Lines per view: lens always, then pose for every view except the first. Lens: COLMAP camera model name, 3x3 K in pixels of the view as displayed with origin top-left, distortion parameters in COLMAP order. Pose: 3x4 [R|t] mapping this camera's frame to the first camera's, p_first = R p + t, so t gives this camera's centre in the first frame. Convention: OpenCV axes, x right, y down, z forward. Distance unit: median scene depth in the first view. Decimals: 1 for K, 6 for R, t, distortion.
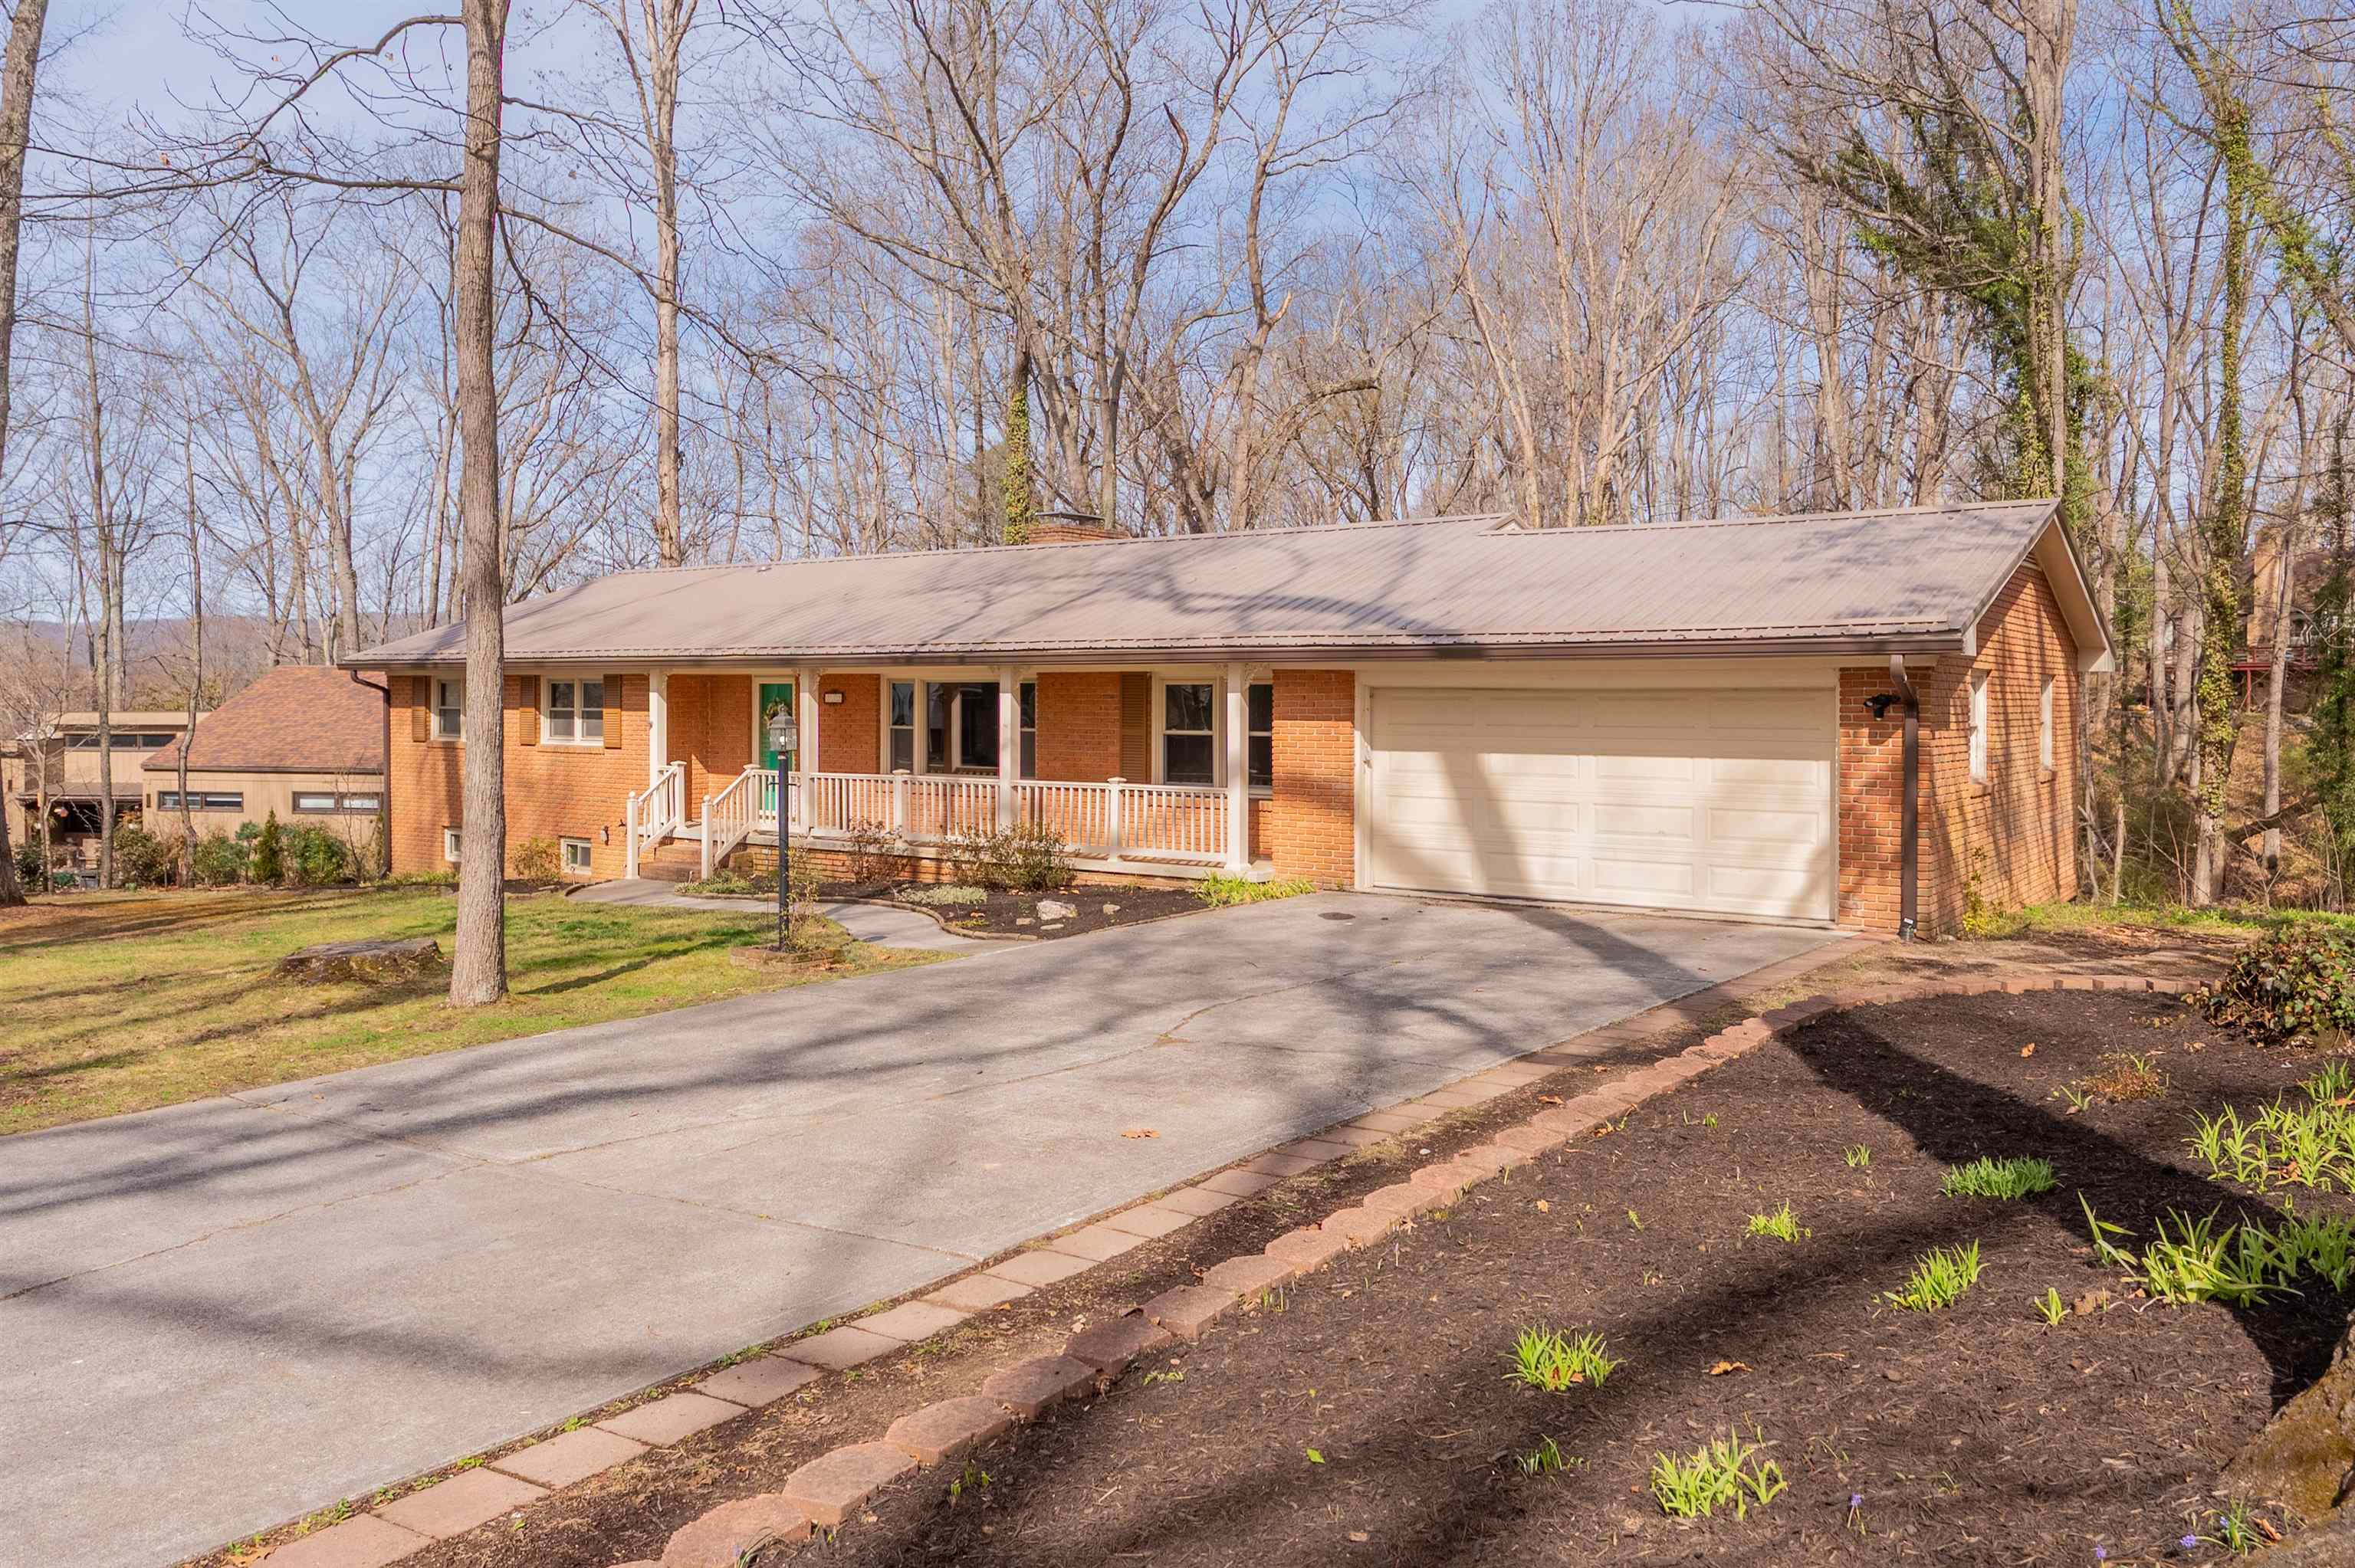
lens RADIAL K [[1765.8, 0, 1185.9], [0, 1765.8, 701.1], [0, 0, 1]] dist [0.002072, 0.053695]
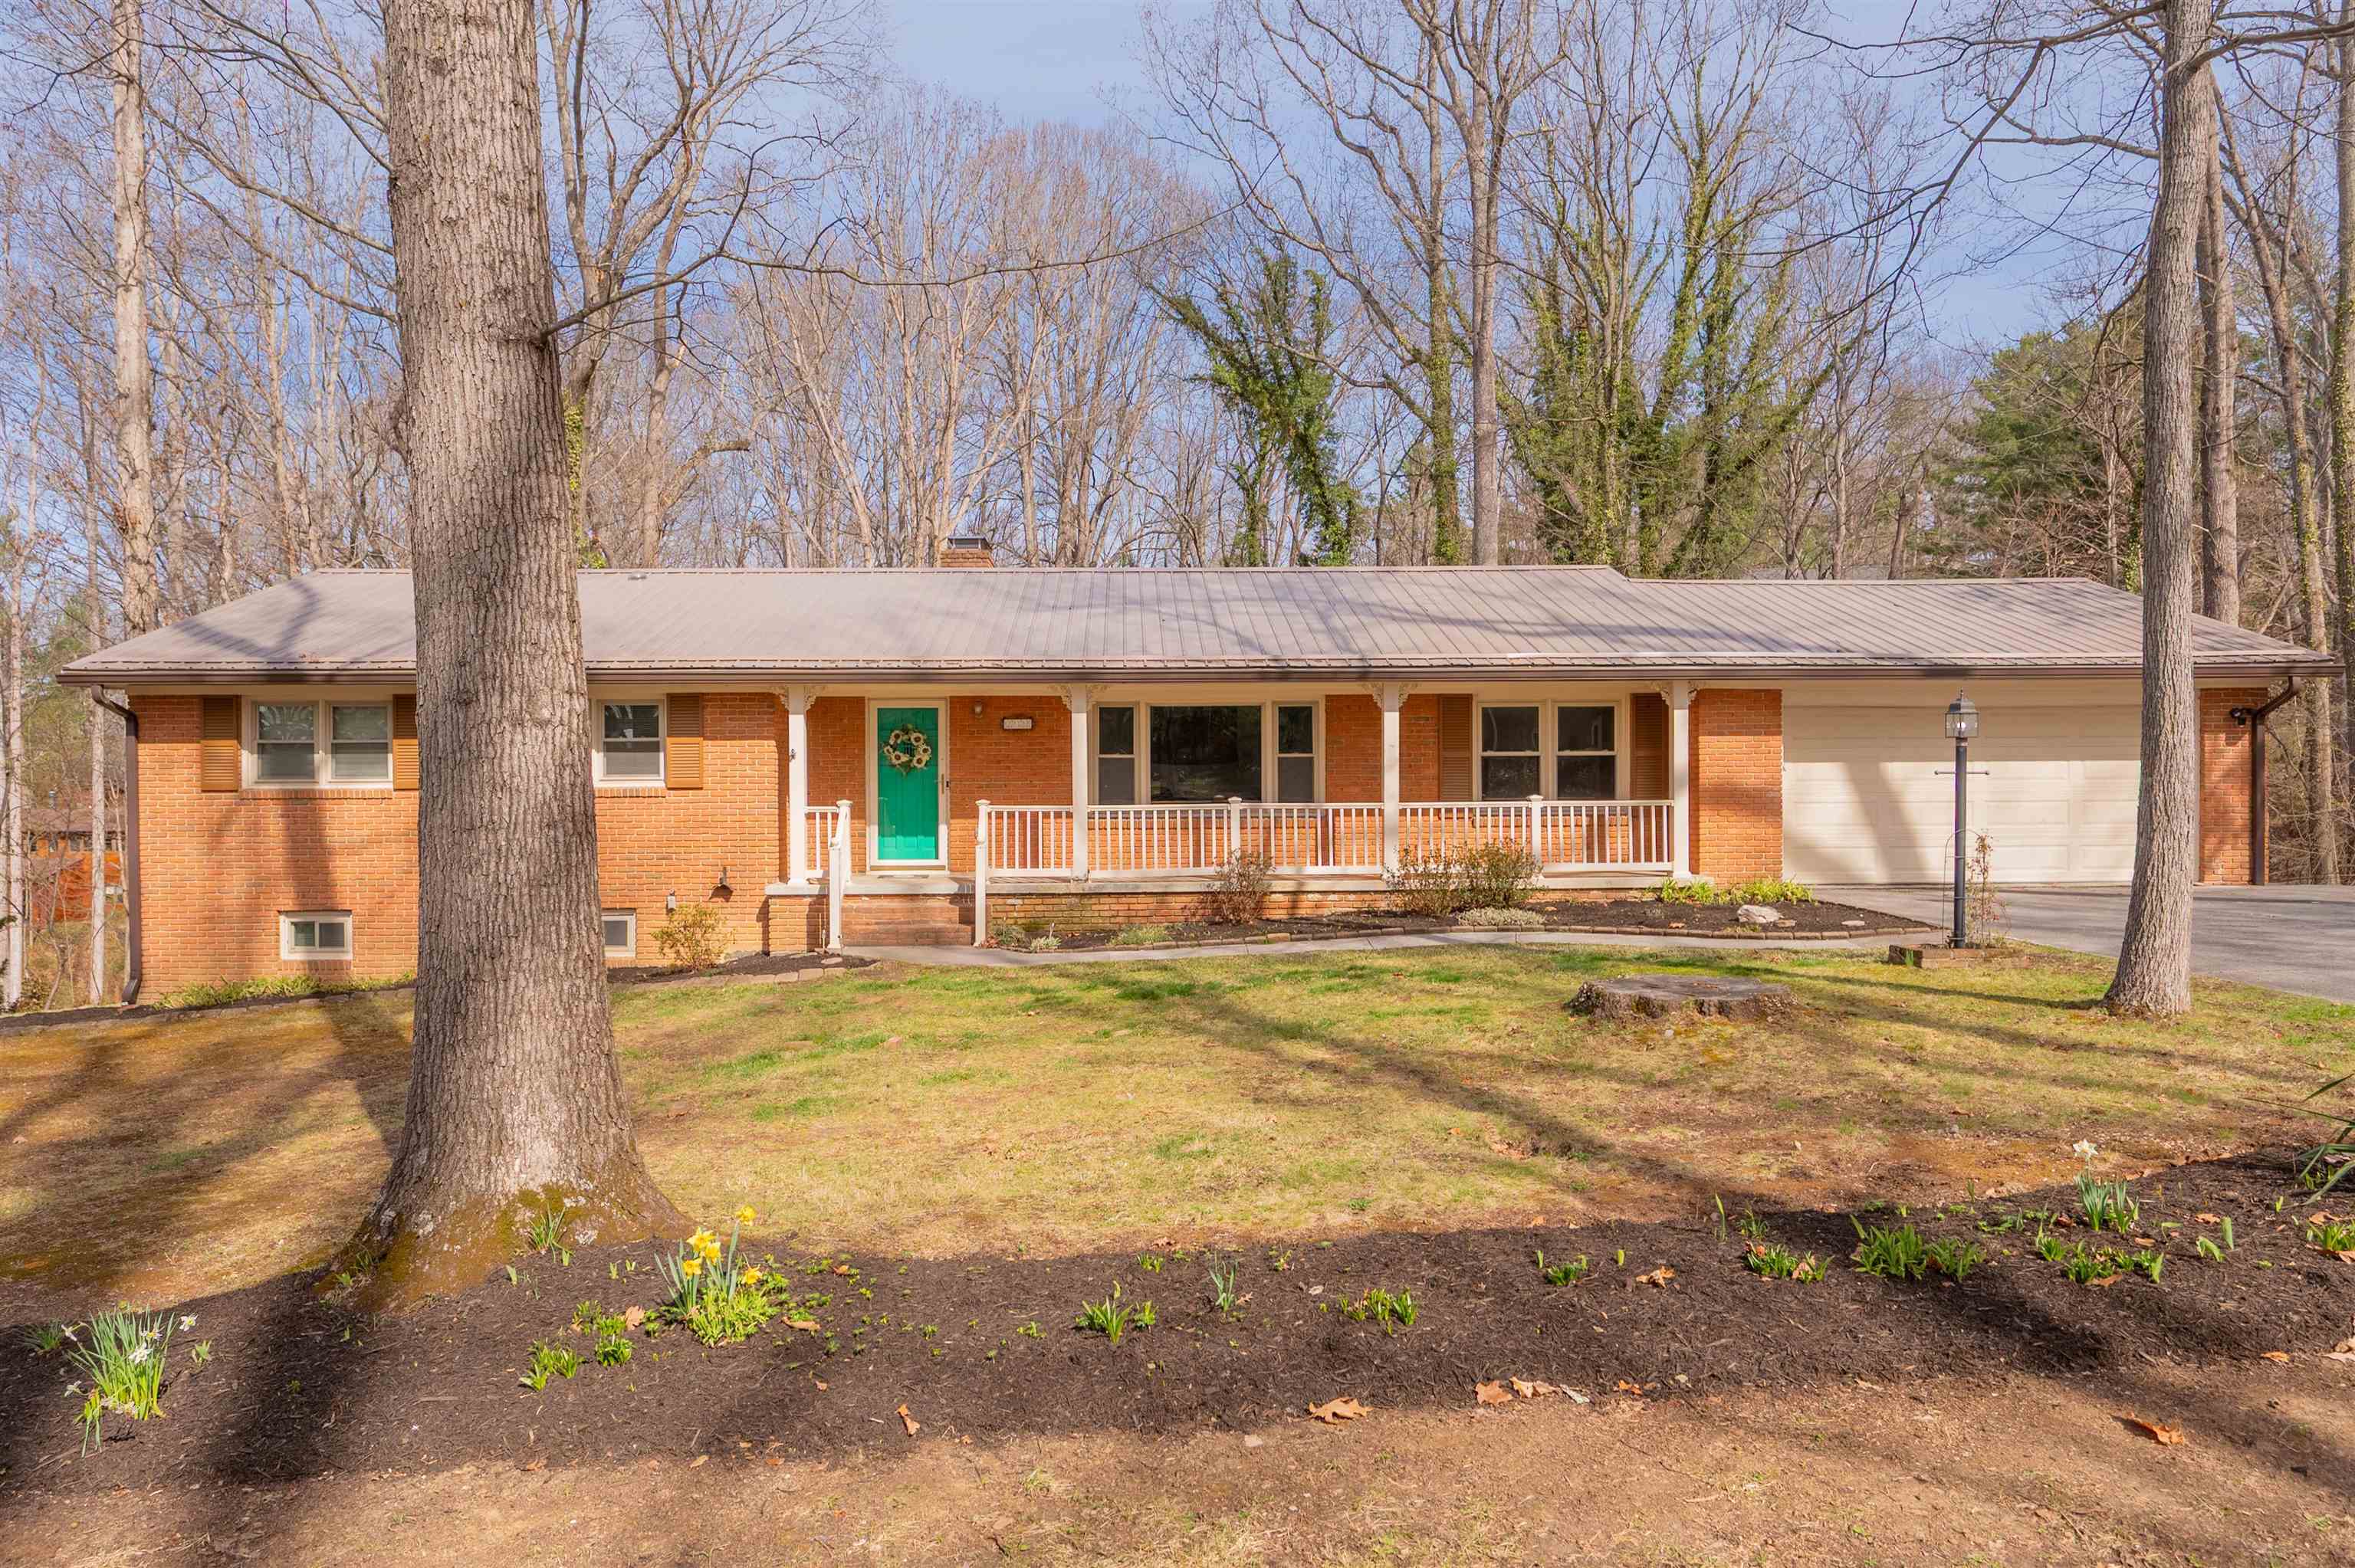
lens RADIAL K [[1455.7, 0, 1177.6], [0, 1455.7, 829.8], [0, 0, 1]] dist [0.023404, -0.000566]
pose [[0.786445, -0.043200, 0.616148, -0.613314], [0.009752, 0.998295, 0.057547, 0.010731], [-0.617584, -0.039249, 0.785525, 0.404261]]
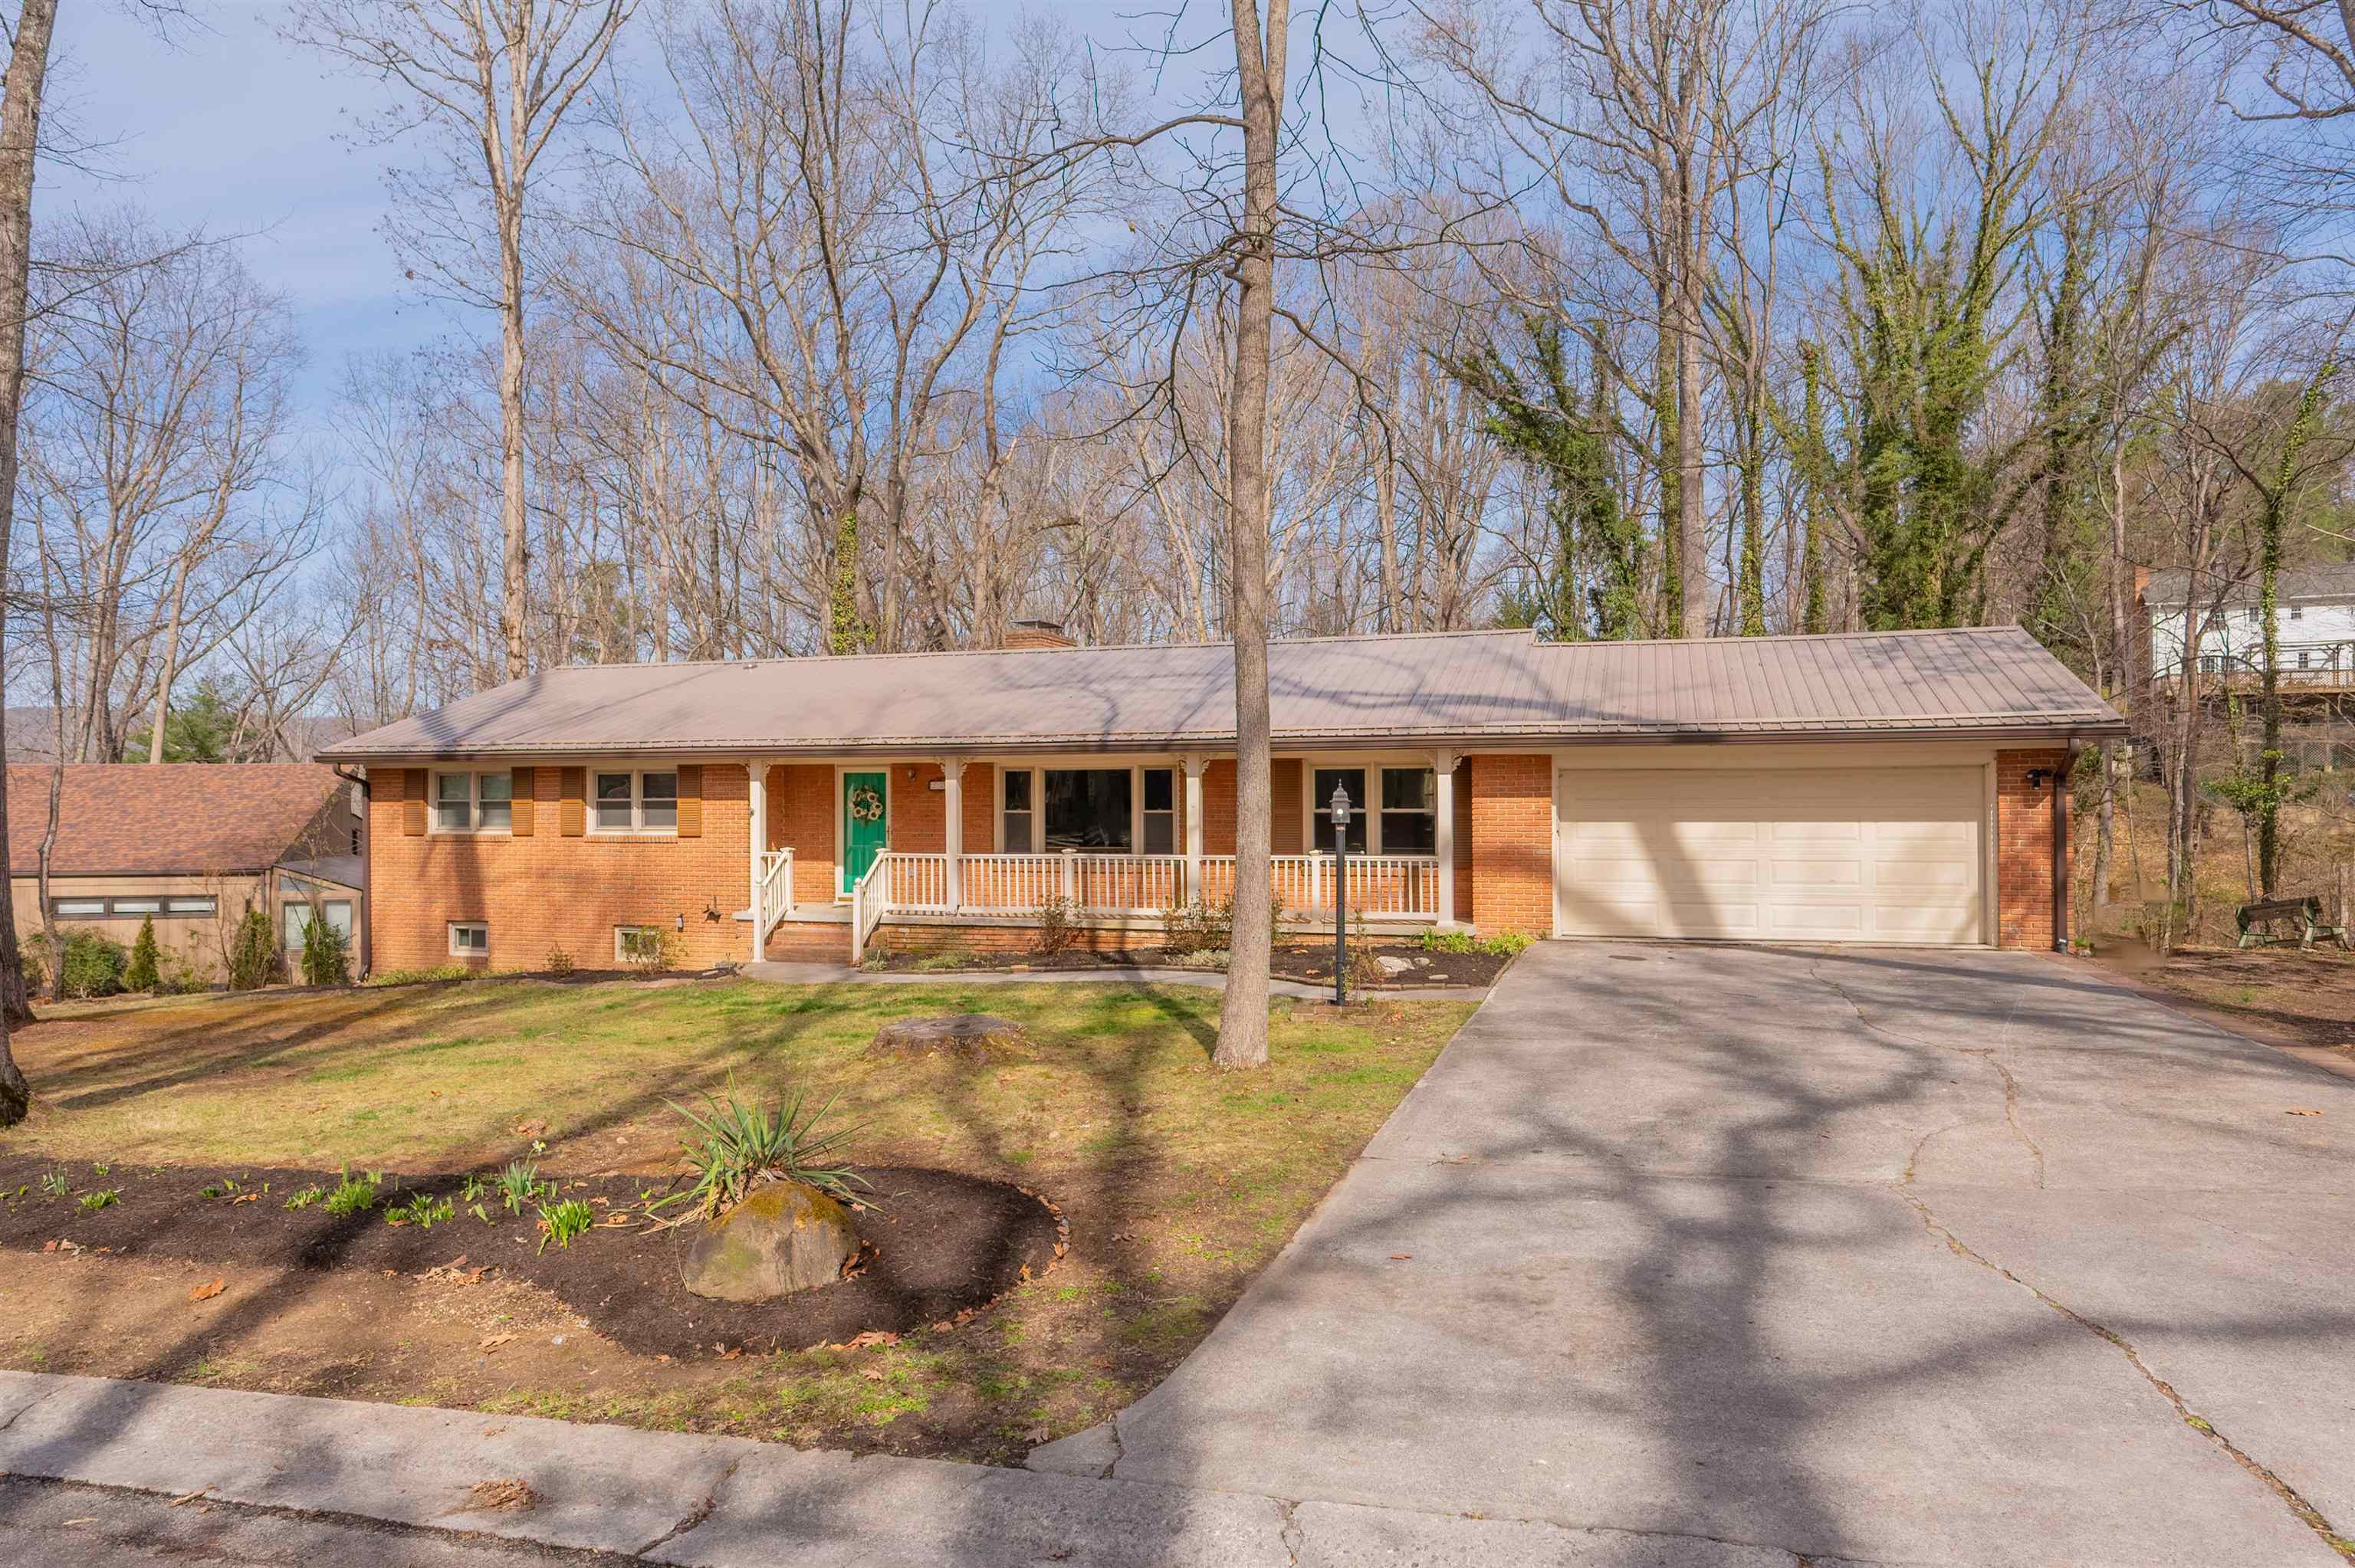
lens RADIAL K [[1506.6, 0, 1177.5], [0, 1506.6, 784.0], [0, 0, 1]] dist [0.002989, 0.026637]
pose [[0.950671, -0.006415, 0.310136, -0.363849], [0.009454, 0.999921, -0.008297, 0.006696], [-0.310058, 0.010819, 0.950656, 0.090387]]
